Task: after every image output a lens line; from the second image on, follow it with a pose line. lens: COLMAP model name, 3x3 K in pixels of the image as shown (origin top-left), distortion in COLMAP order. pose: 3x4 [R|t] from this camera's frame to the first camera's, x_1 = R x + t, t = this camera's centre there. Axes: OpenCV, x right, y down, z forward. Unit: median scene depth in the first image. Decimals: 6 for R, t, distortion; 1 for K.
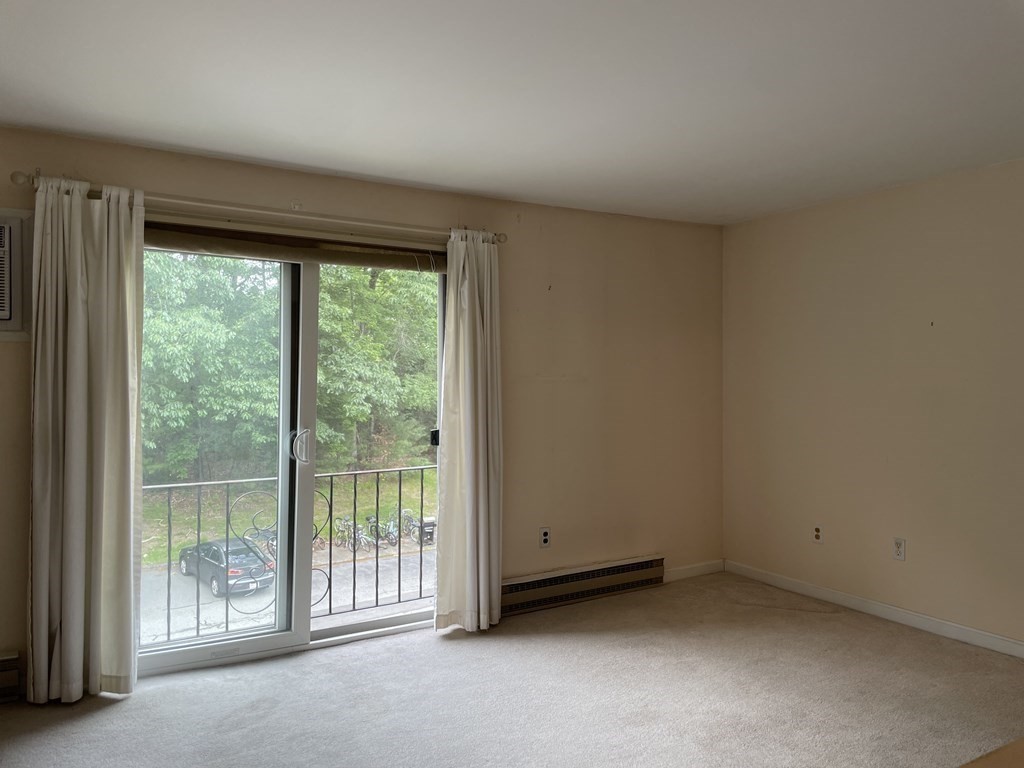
lens RADIAL K [[778.0, 0, 514.0], [0, 778.0, 369.7], [0, 0, 1]] dist [0.099604, -0.137554]
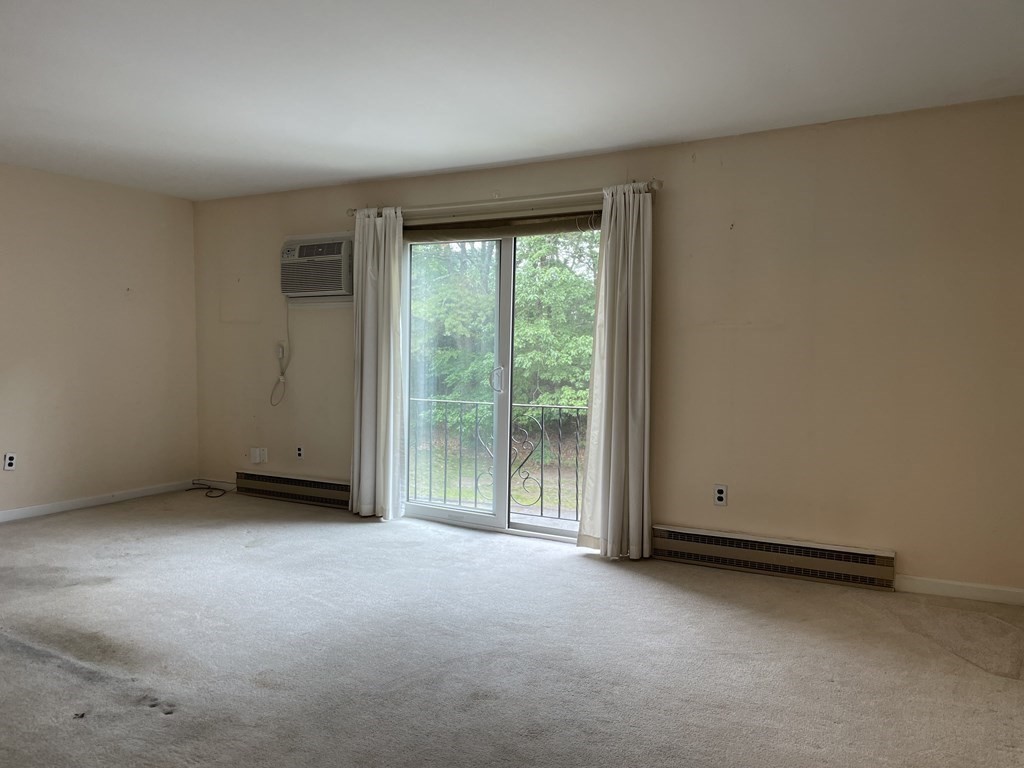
lens RADIAL K [[777.5, 0, 514.8], [0, 777.5, 381.7], [0, 0, 1]] dist [0.097040, -0.134230]
pose [[0.481441, 0.037547, -0.875674, 0.860788], [-0.003342, 0.999153, 0.041004, 0.046779], [0.876472, -0.016814, 0.481159, 0.382567]]
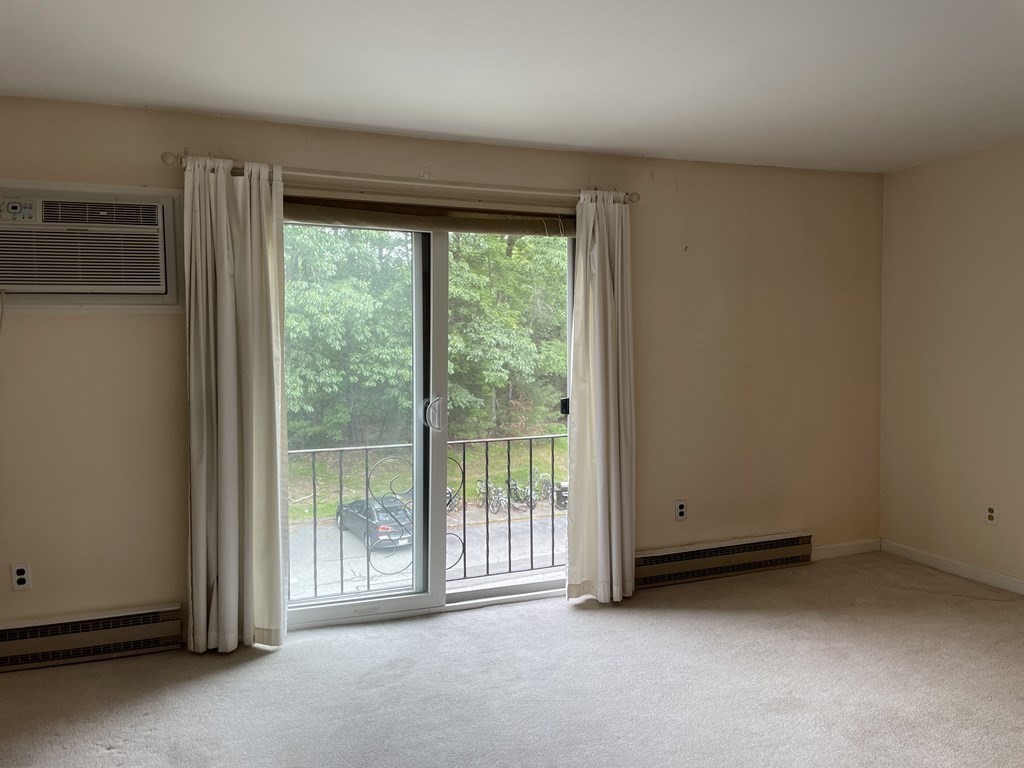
lens RADIAL K [[776.7, 0, 515.2], [0, 776.7, 370.4], [0, 0, 1]] dist [0.092022, -0.127509]
pose [[0.984808, -0.002566, -0.173628, 0.007122], [0.010289, 0.998996, 0.043593, -0.001393], [0.173342, -0.044717, 0.983846, 0.028981]]
